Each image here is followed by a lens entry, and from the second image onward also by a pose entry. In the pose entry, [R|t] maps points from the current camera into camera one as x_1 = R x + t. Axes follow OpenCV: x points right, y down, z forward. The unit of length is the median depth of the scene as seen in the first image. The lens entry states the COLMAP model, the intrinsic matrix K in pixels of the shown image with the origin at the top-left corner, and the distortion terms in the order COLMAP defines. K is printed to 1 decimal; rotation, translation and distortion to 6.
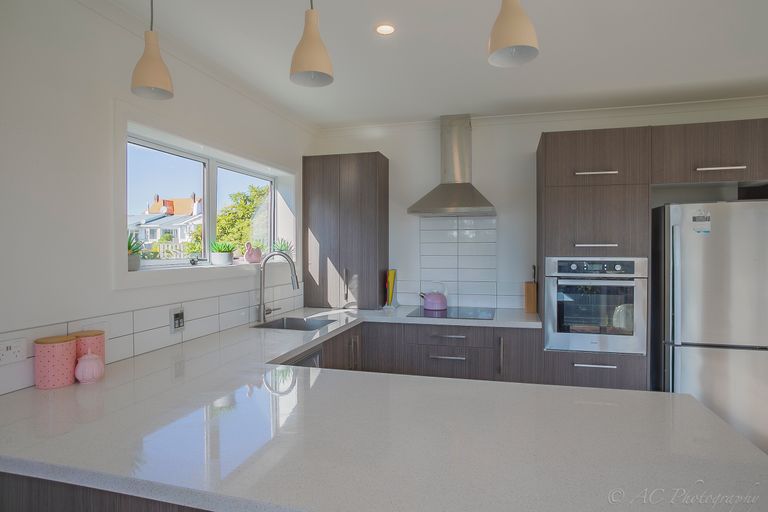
lens RADIAL K [[443.4, 0, 384.3], [0, 443.4, 255.1], [0, 0, 1]] dist [-0.040622, 0.016666]
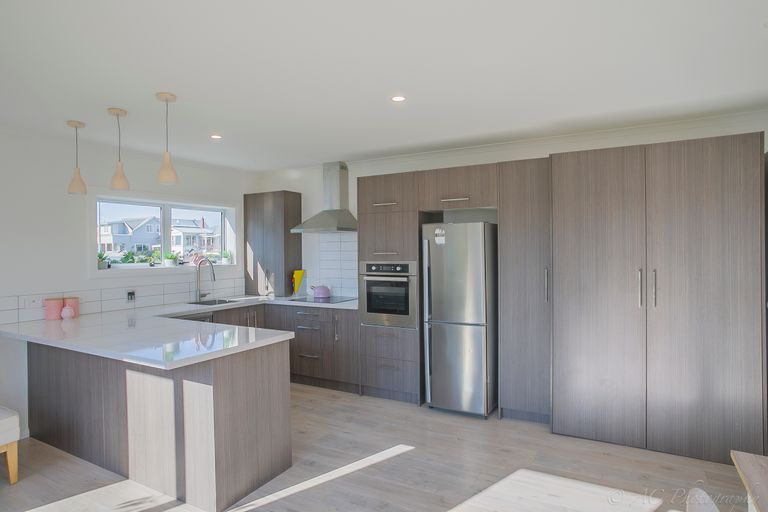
lens RADIAL K [[443.4, 0, 379.4], [0, 443.4, 256.4], [0, 0, 1]] dist [-0.040622, 0.016666]
pose [[0.968720, -0.005163, -0.248104, 0.755189], [0.004537, 0.999985, -0.003093, -0.006734], [0.248116, 0.001870, 0.968728, -0.402749]]
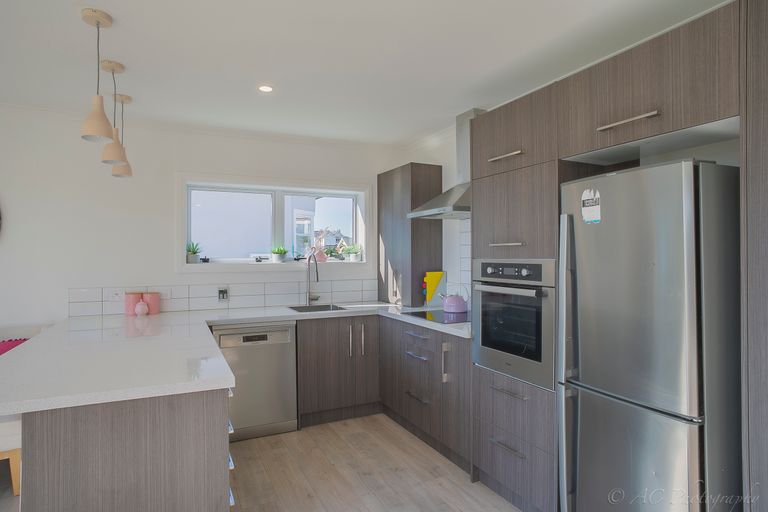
lens RADIAL K [[443.4, 0, 379.1], [0, 443.4, 254.8], [0, 0, 1]] dist [-0.040622, 0.016666]
pose [[0.660414, -0.000456, -0.750901, 0.859876], [-0.011516, 0.999876, -0.010735, 0.007878], [0.750813, 0.015737, 0.660327, 0.255162]]
